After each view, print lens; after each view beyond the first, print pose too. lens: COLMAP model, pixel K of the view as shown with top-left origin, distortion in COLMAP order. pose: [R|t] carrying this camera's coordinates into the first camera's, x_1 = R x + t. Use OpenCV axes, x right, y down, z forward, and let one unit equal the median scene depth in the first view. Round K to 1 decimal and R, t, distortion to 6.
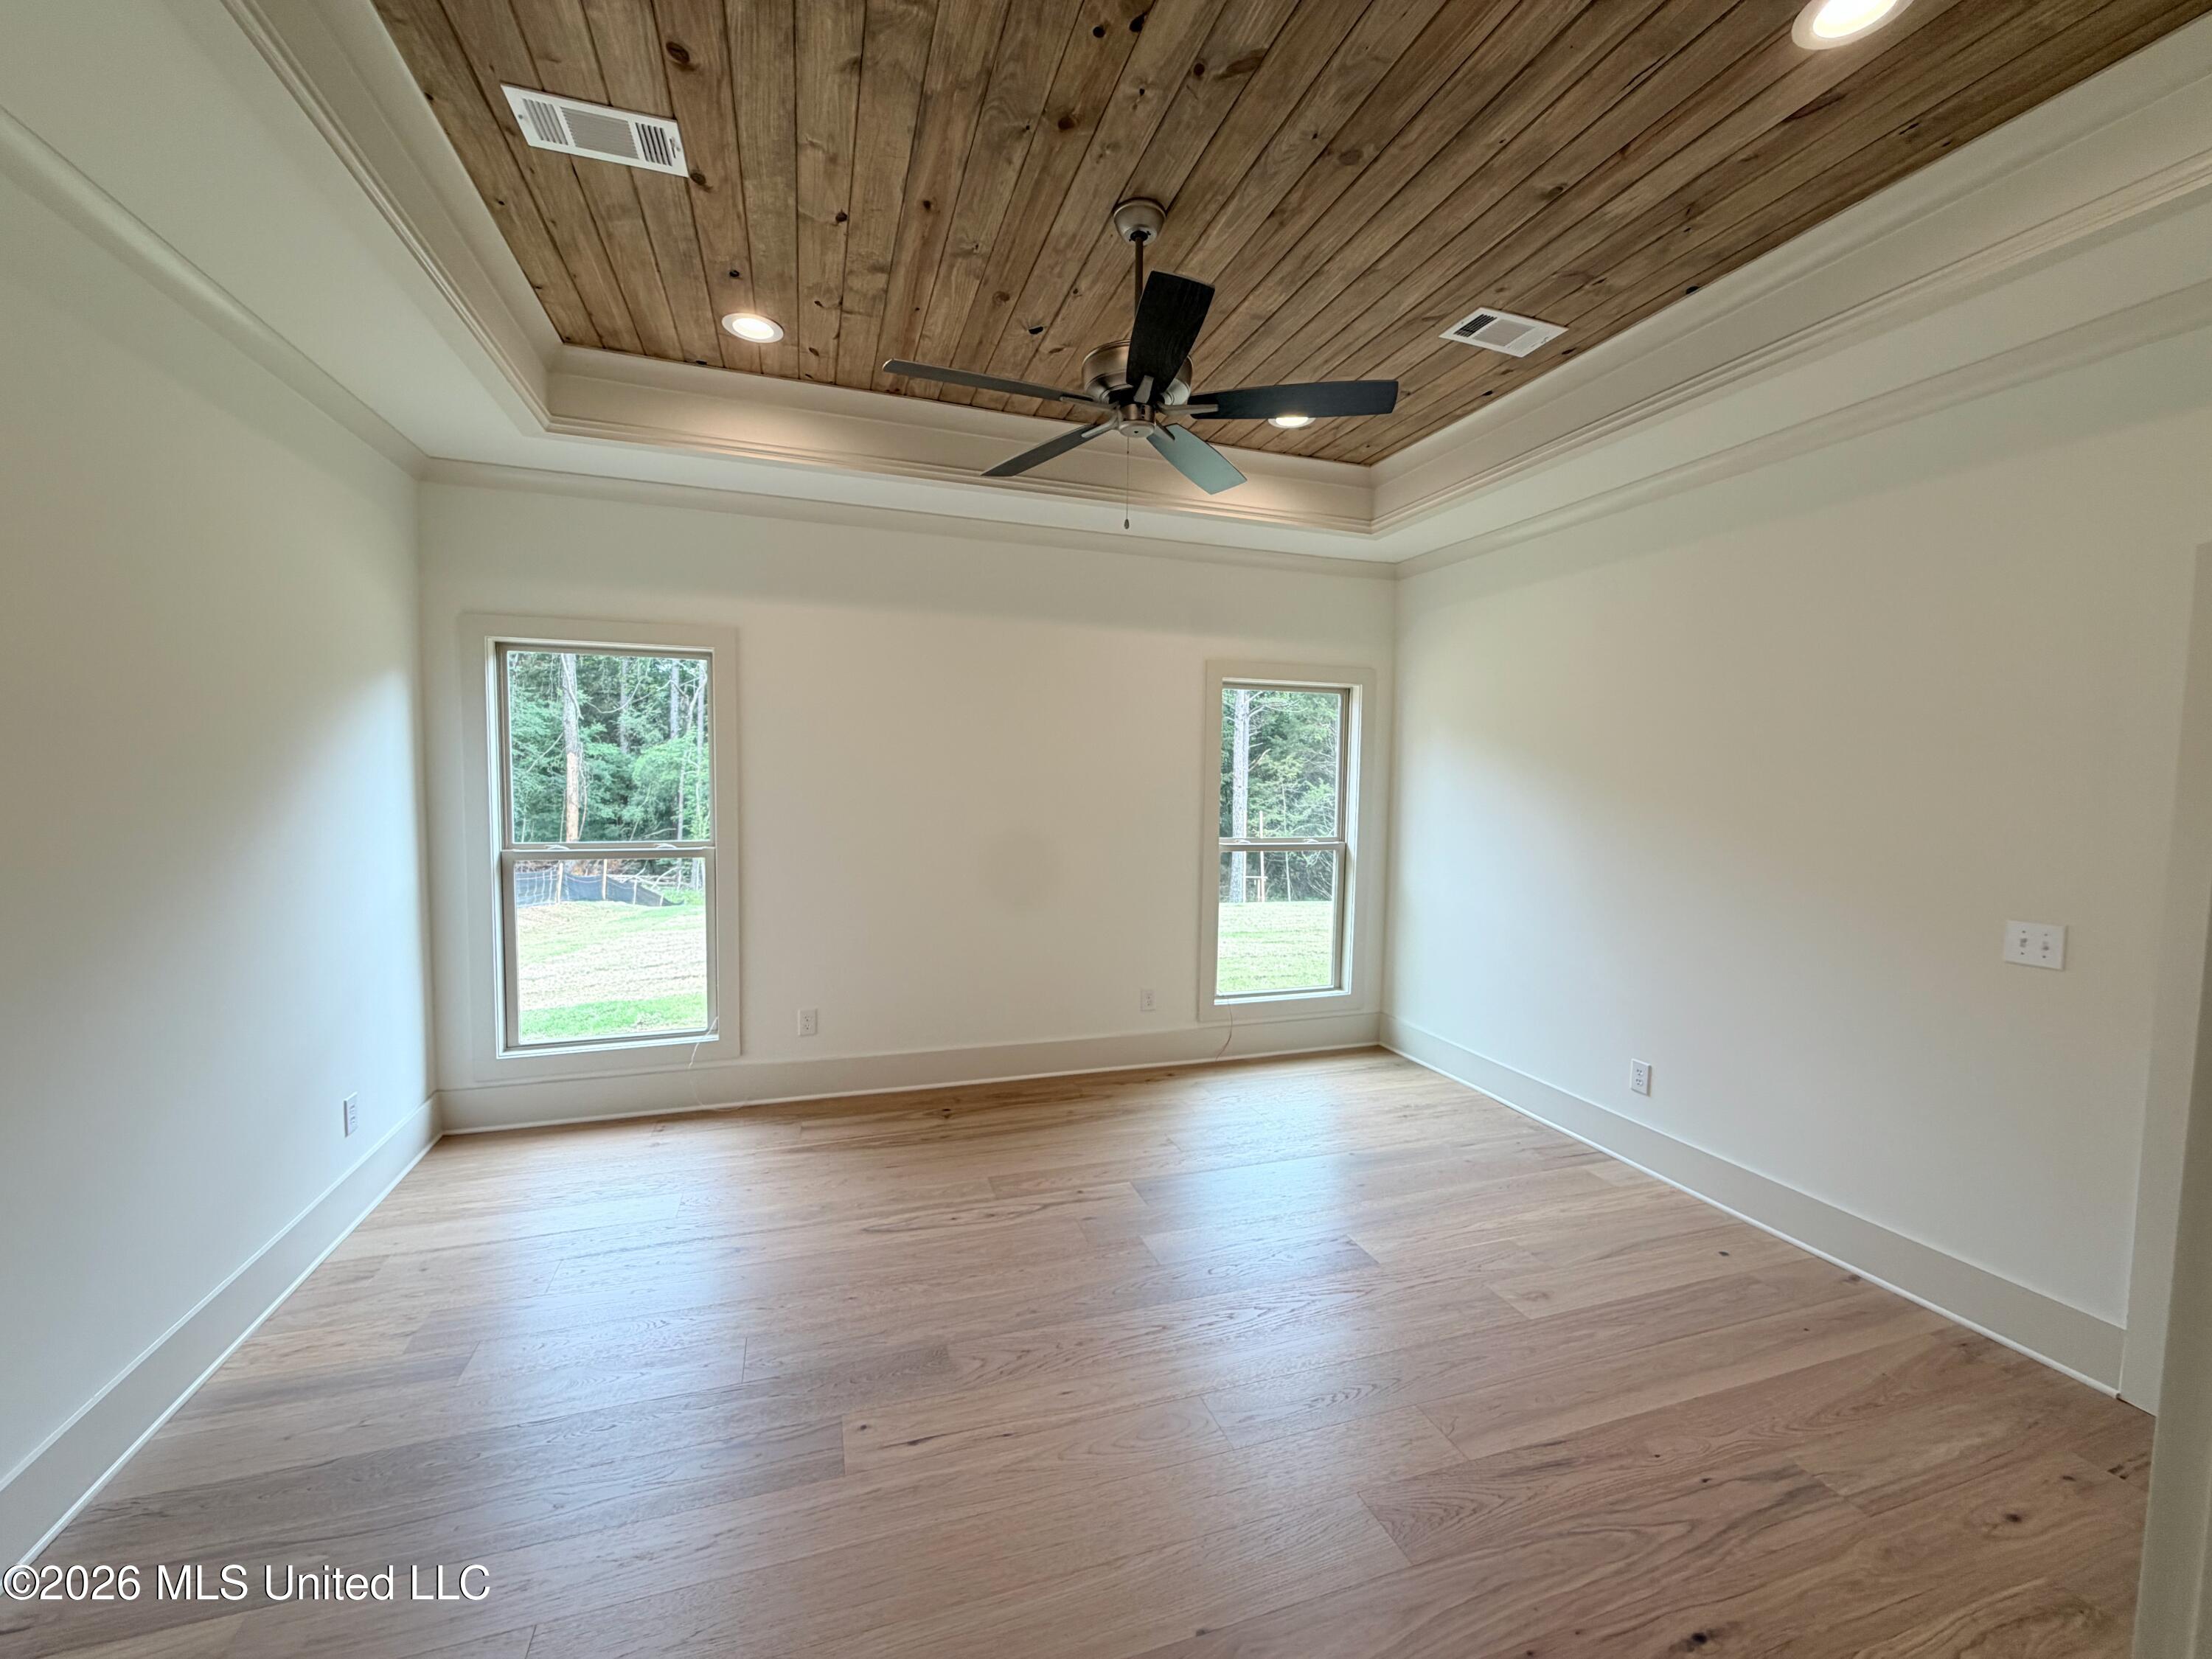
lens RADIAL K [[881.4, 0, 1089.2], [0, 881.4, 850.1], [0, 0, 1]] dist [0.000905, -0.000164]
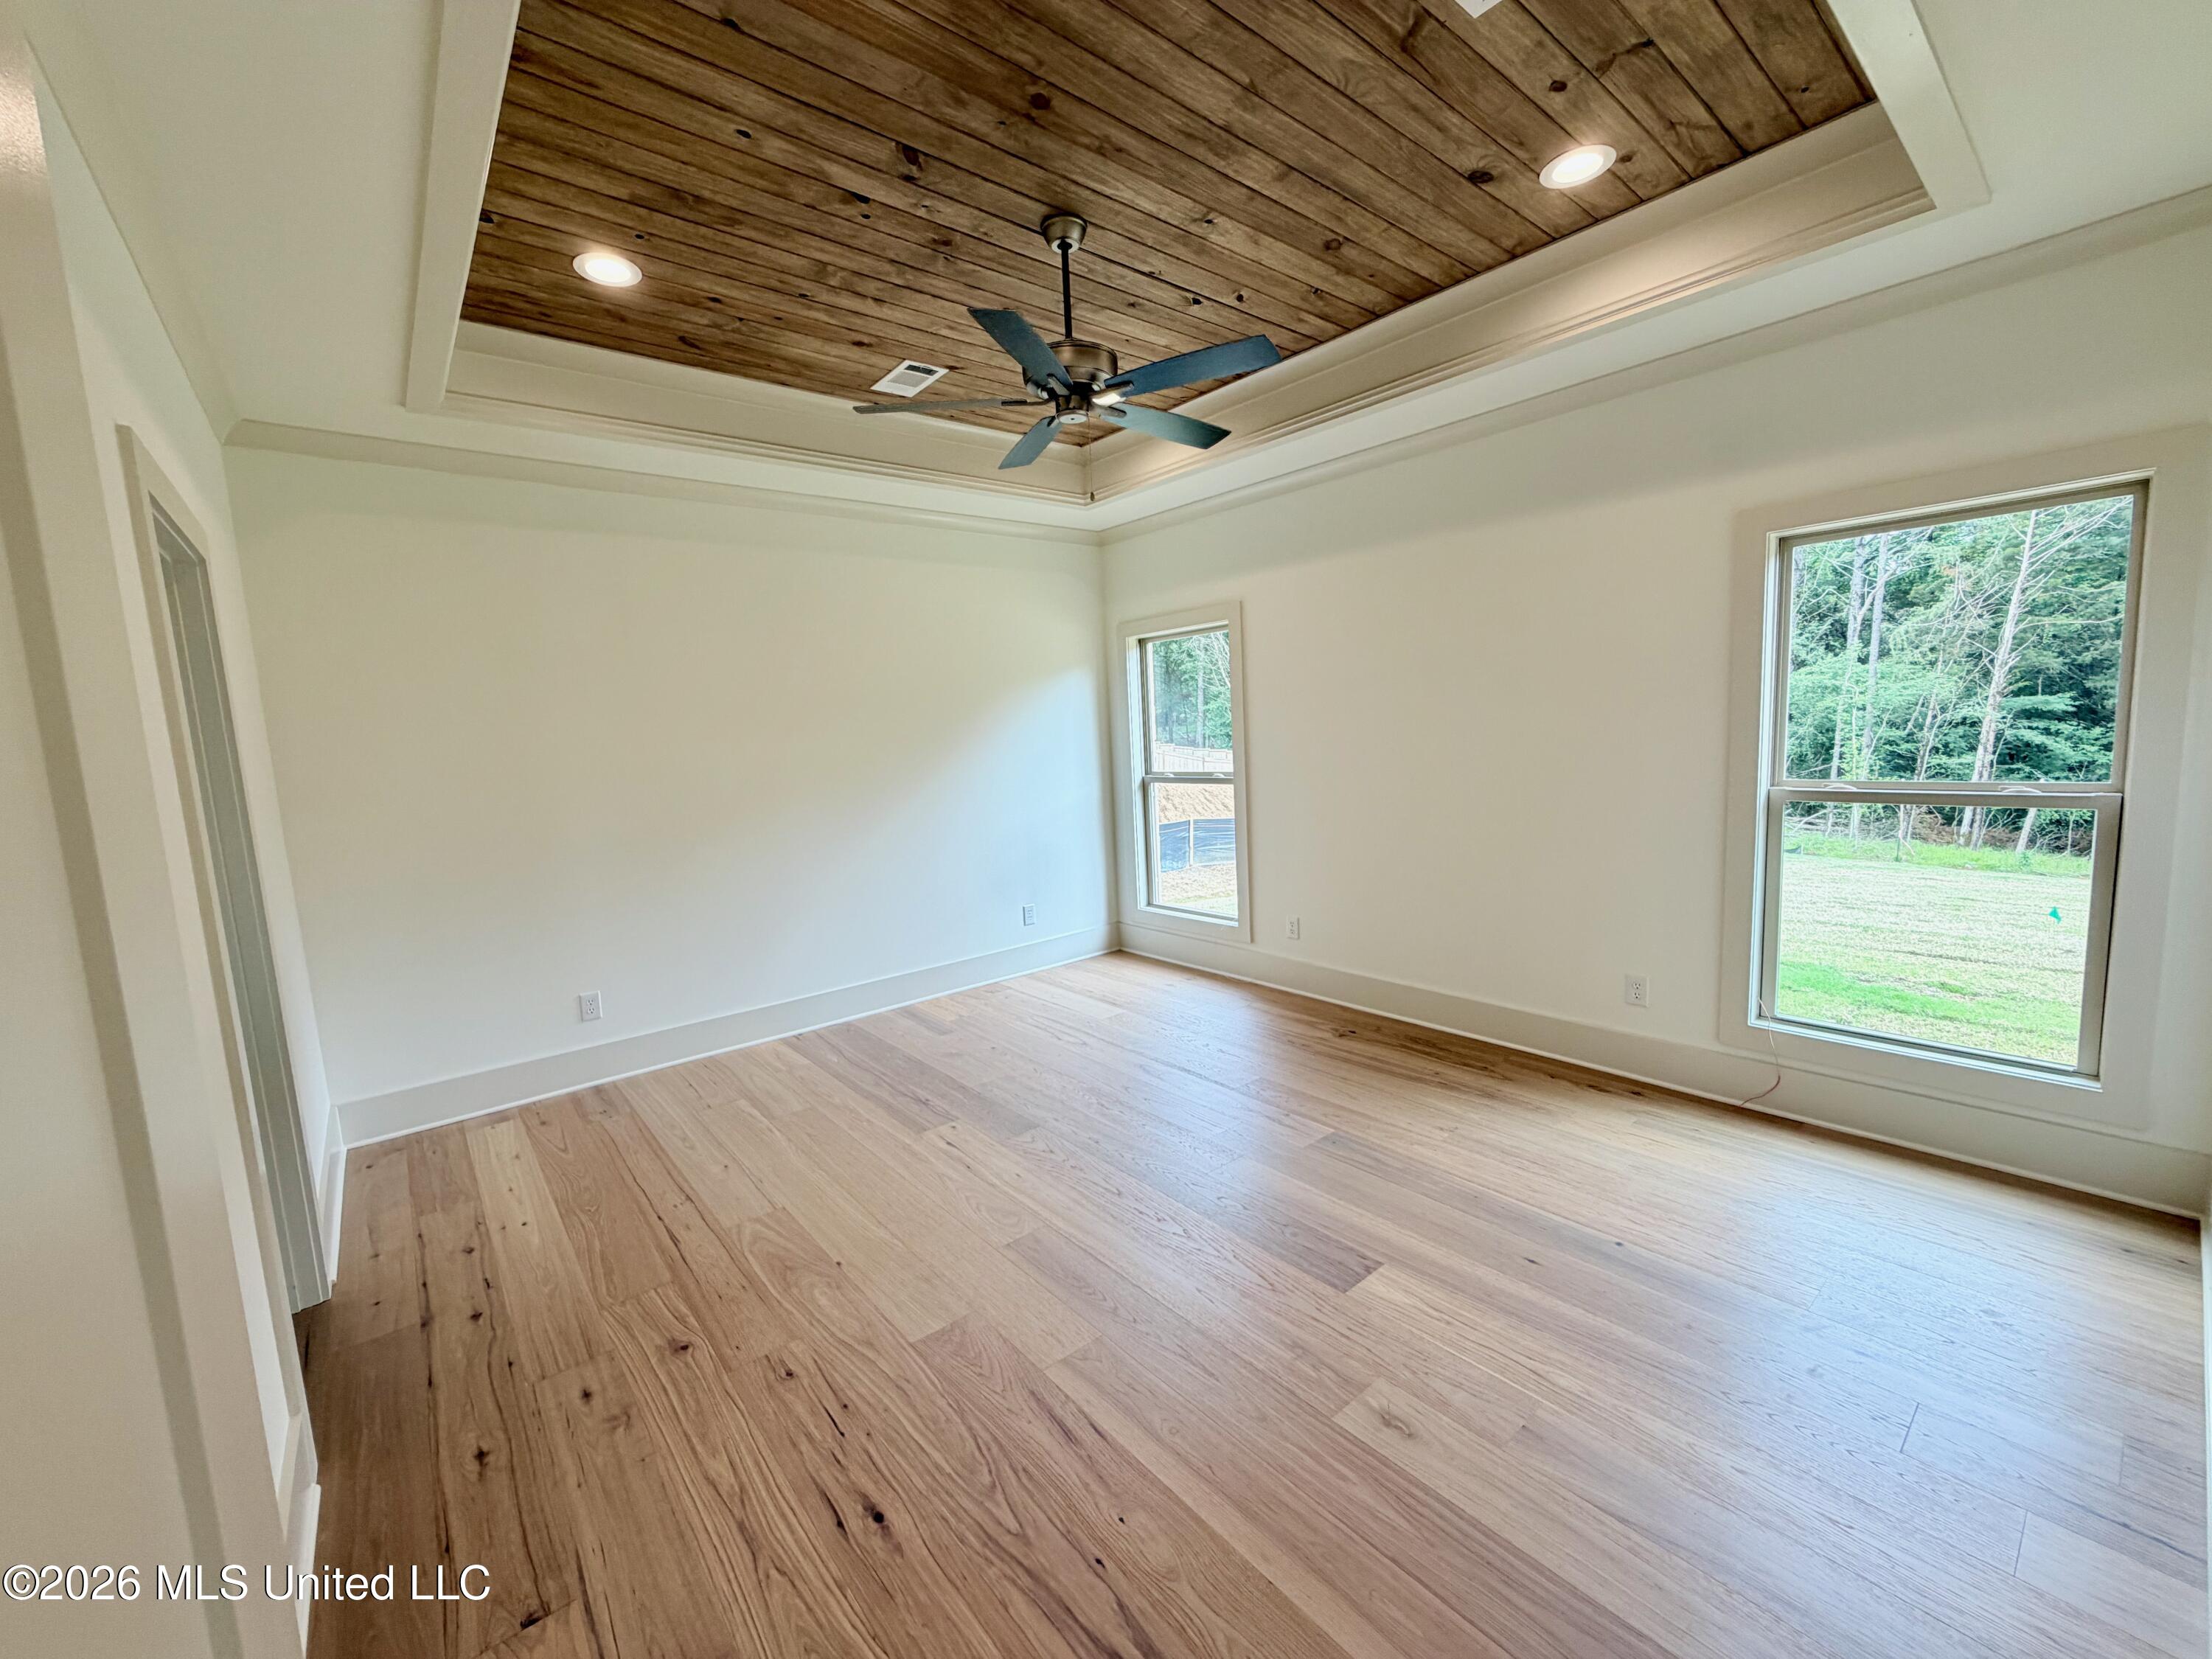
lens RADIAL K [[881.4, 0, 1110.0], [0, 881.4, 848.8], [0, 0, 1]] dist [0.000905, -0.000164]
pose [[0.364982, 0.094629, -0.926193, 0.719604], [-0.028166, 0.995488, 0.090610, -0.009282], [0.930588, -0.006984, 0.366001, 0.367851]]
